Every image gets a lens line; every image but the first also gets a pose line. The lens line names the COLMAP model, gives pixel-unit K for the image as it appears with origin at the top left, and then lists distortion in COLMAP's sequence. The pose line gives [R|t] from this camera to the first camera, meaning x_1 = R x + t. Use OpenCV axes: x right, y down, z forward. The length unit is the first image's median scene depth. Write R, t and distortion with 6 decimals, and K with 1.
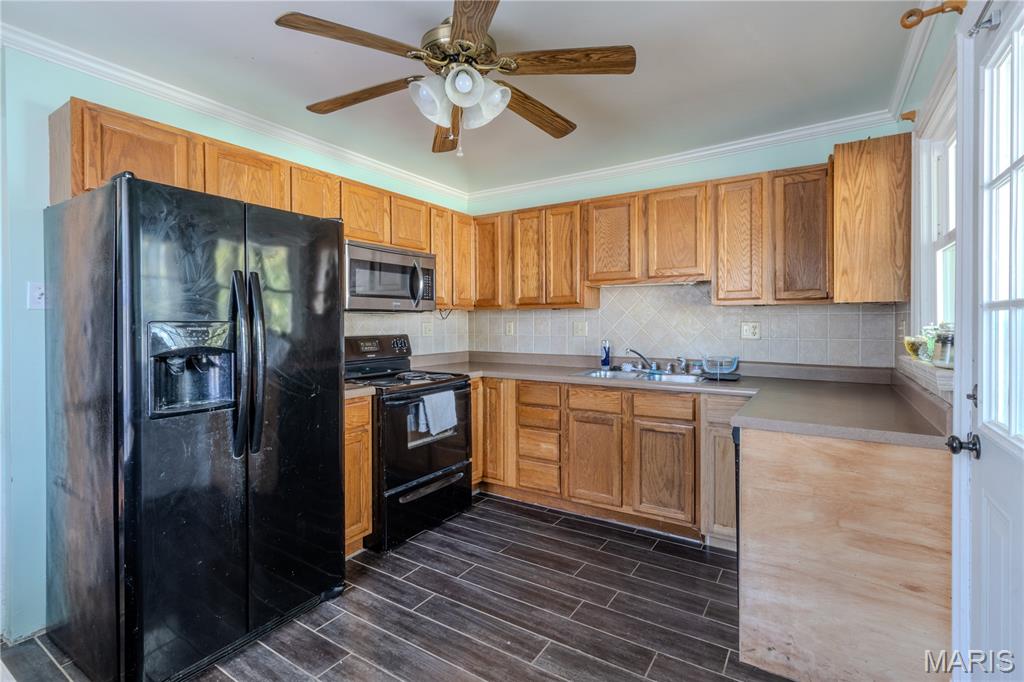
lens RADIAL K [[480.4, 0, 520.0], [0, 480.4, 326.2], [0, 0, 1]] dist [0.000591, 0.001340]
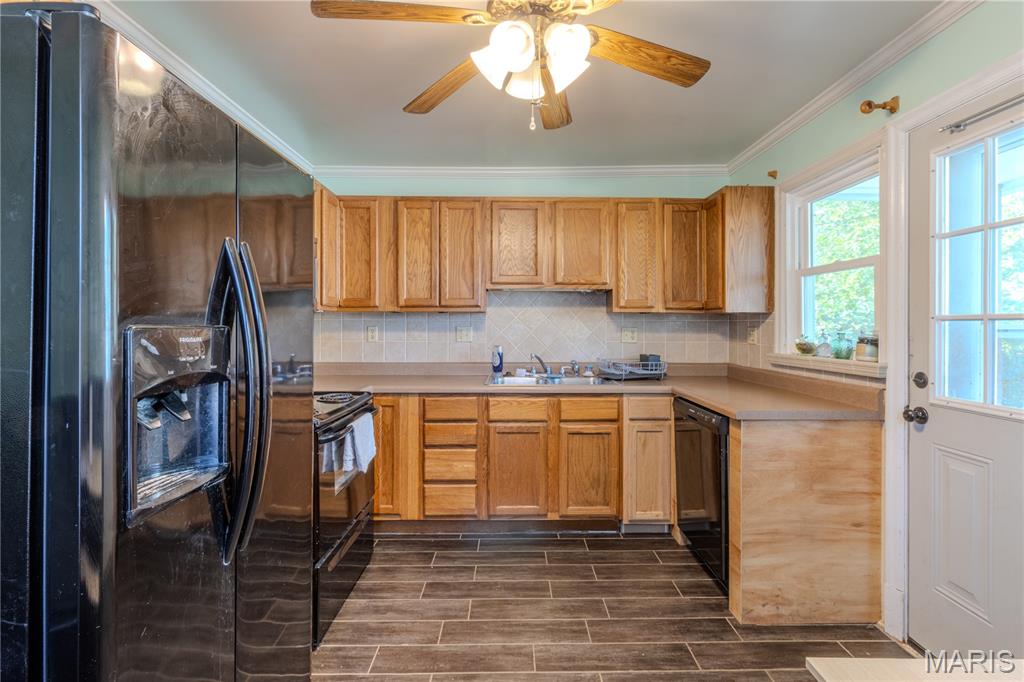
lens RADIAL K [[480.4, 0, 520.0], [0, 480.4, 326.2], [0, 0, 1]] dist [0.000591, 0.001340]
pose [[0.833686, 0.004693, 0.552219, -0.388869], [0.000046, 0.999963, -0.008568, -0.002135], [-0.552239, 0.007168, 0.833655, 0.209880]]
